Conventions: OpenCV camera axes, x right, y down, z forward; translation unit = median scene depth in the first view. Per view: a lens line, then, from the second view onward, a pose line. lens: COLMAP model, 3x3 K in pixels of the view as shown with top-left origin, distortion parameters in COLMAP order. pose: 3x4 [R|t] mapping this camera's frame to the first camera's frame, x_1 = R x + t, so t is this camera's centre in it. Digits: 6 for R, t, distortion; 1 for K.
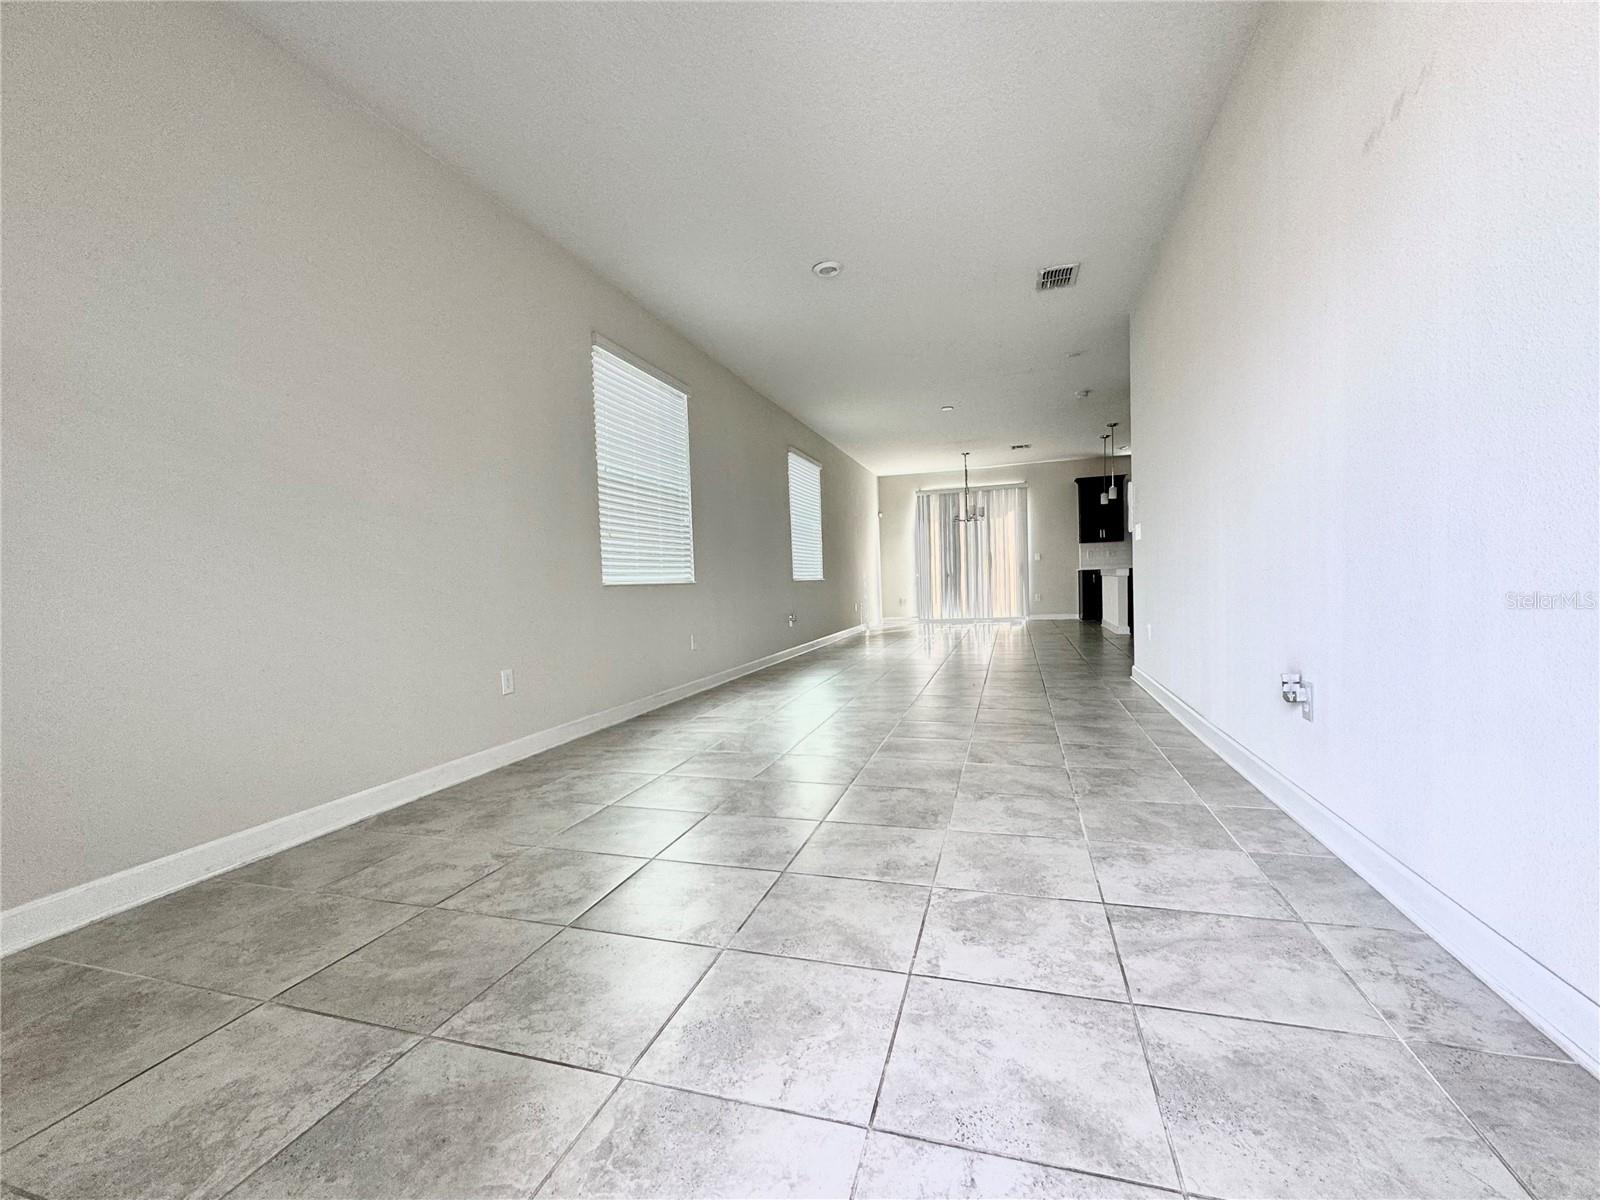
lens RADIAL K [[643.9, 0, 800.0], [0, 643.9, 600.0], [0, 0, 1]] dist [0.000610, -0.000288]
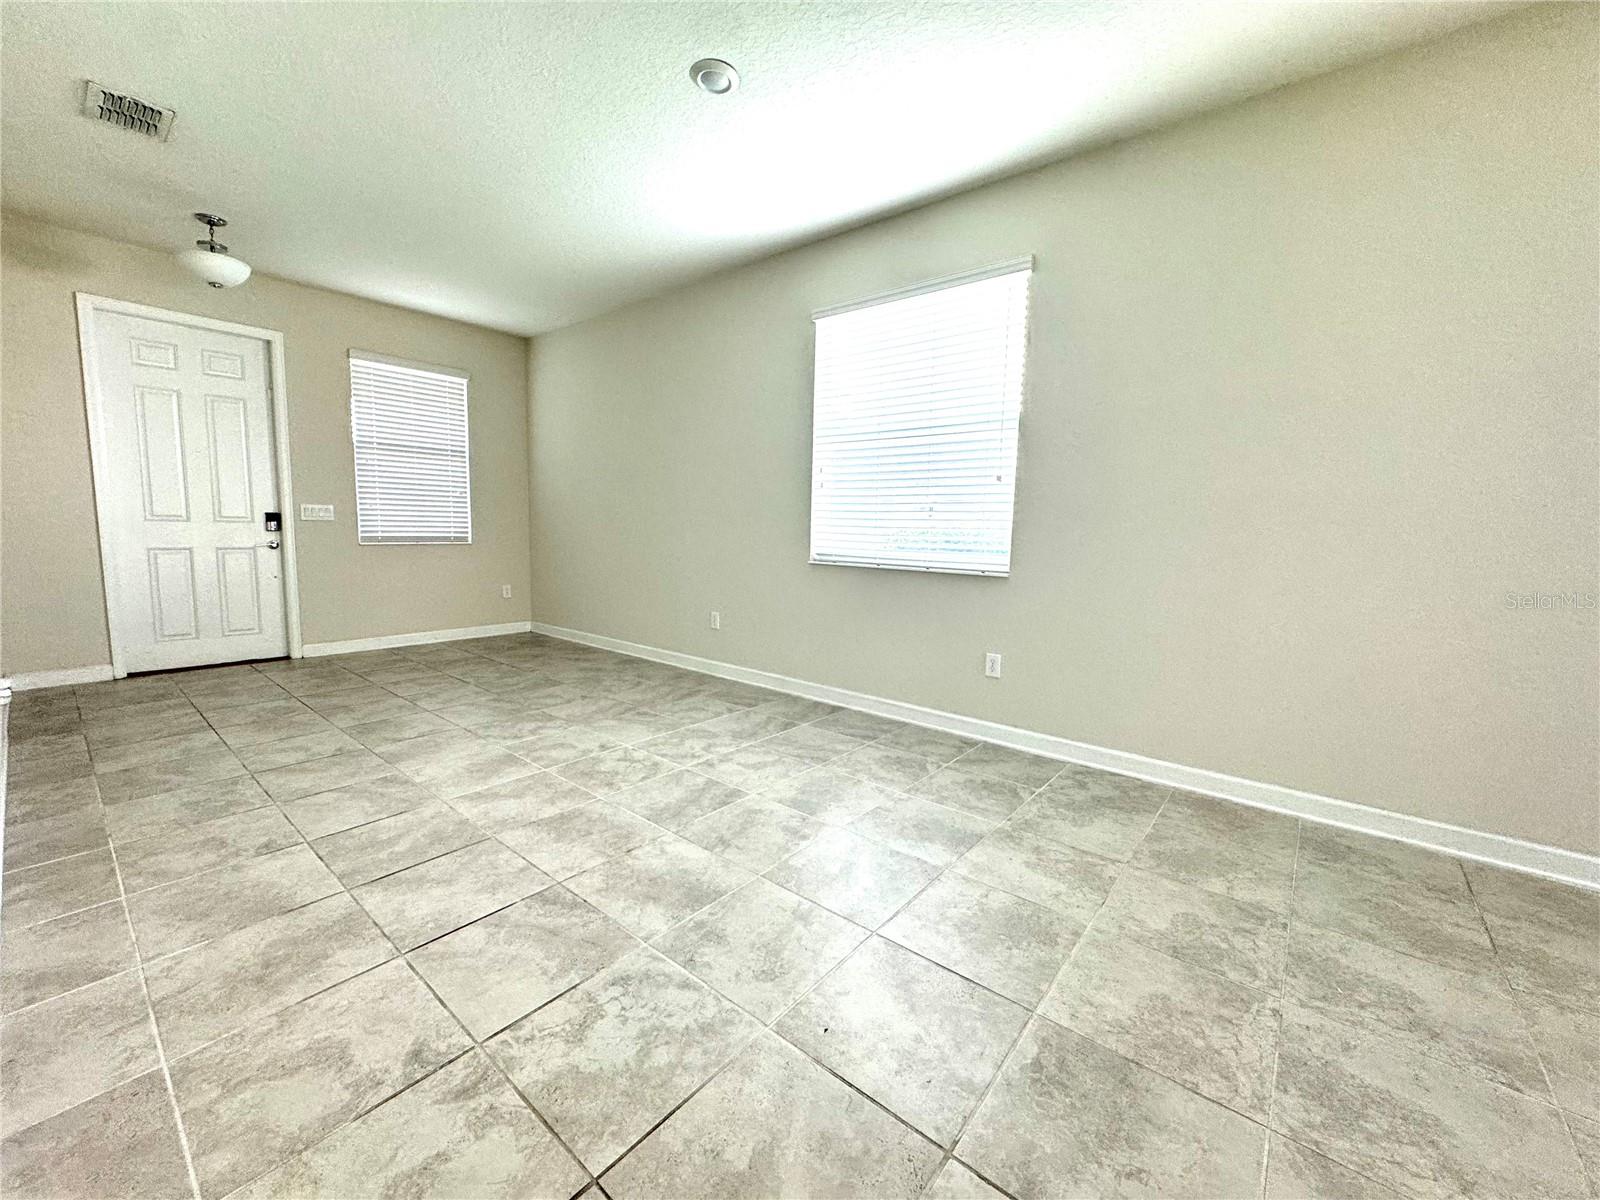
lens RADIAL K [[643.9, 0, 800.0], [0, 643.9, 600.0], [0, 0, 1]] dist [0.000610, -0.000288]
pose [[-0.363336, 0.136246, -0.921642, 0.993153], [-0.036257, 0.986432, 0.160118, -0.192719], [0.930952, 0.091593, -0.353467, 2.093644]]
